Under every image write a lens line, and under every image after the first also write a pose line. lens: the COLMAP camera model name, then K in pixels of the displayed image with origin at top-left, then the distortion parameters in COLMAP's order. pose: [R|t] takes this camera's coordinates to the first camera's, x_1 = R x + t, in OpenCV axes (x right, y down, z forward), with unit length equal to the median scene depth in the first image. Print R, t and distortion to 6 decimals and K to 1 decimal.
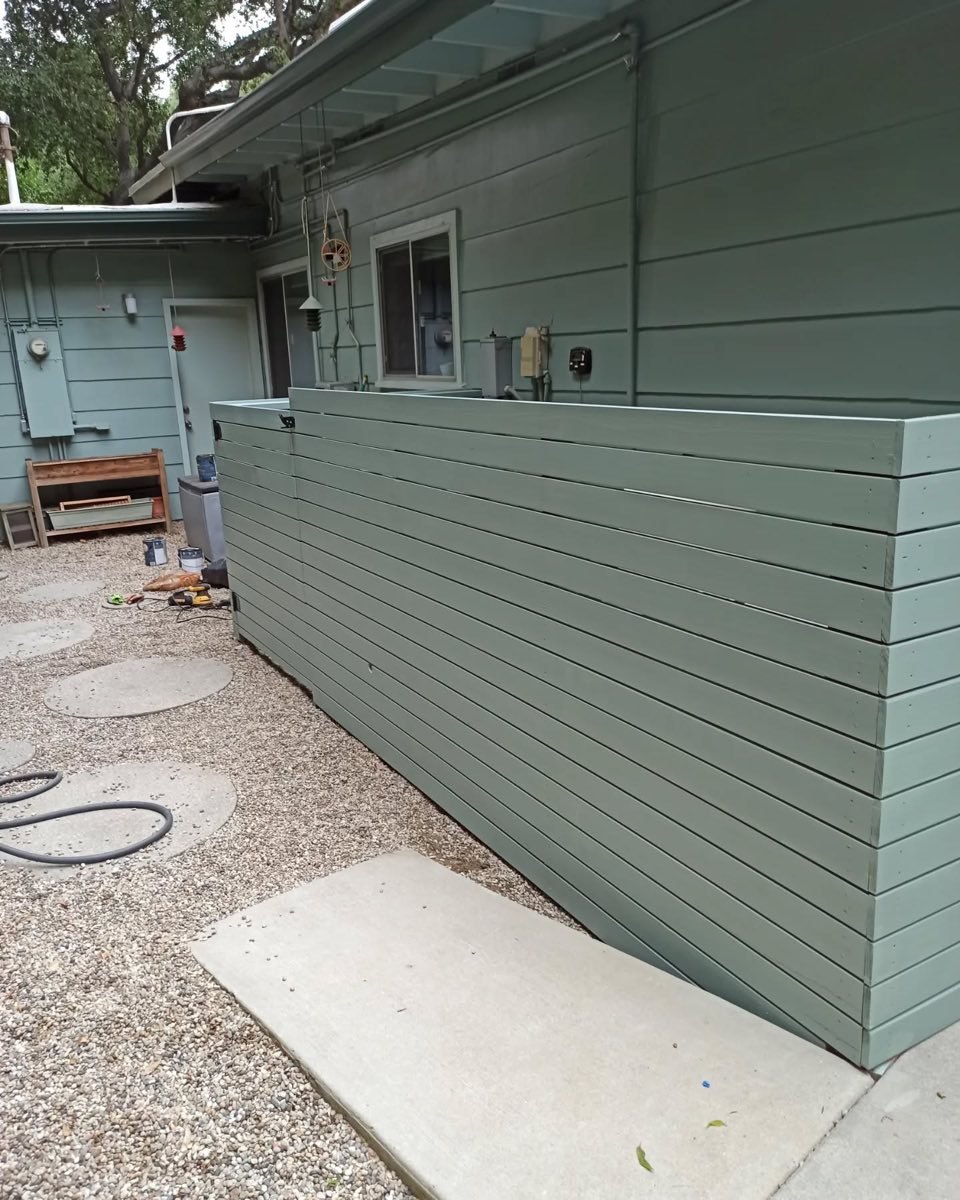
lens RADIAL K [[980.7, 0, 483.2], [0, 980.7, 600.4], [0, 0, 1]] dist [0.029128, -0.013149]
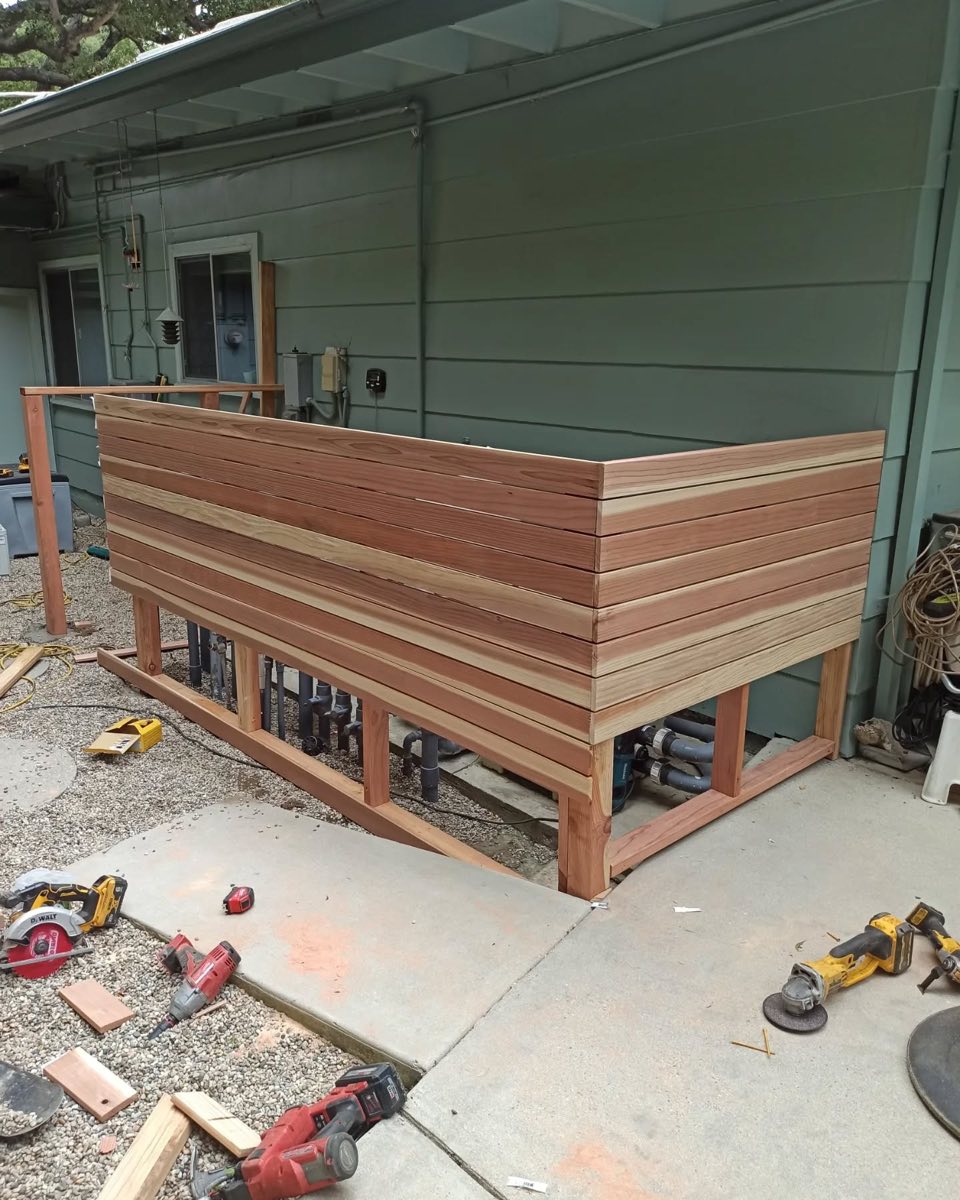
lens RADIAL K [[980.7, 0, 481.3], [0, 980.7, 596.7], [0, 0, 1]] dist [0.029128, -0.013149]
pose [[0.976599, -0.010052, 0.214834, -0.027102], [0.009700, 0.999949, 0.002692, 0.006381], [-0.214850, -0.000545, 0.976647, -0.134099]]
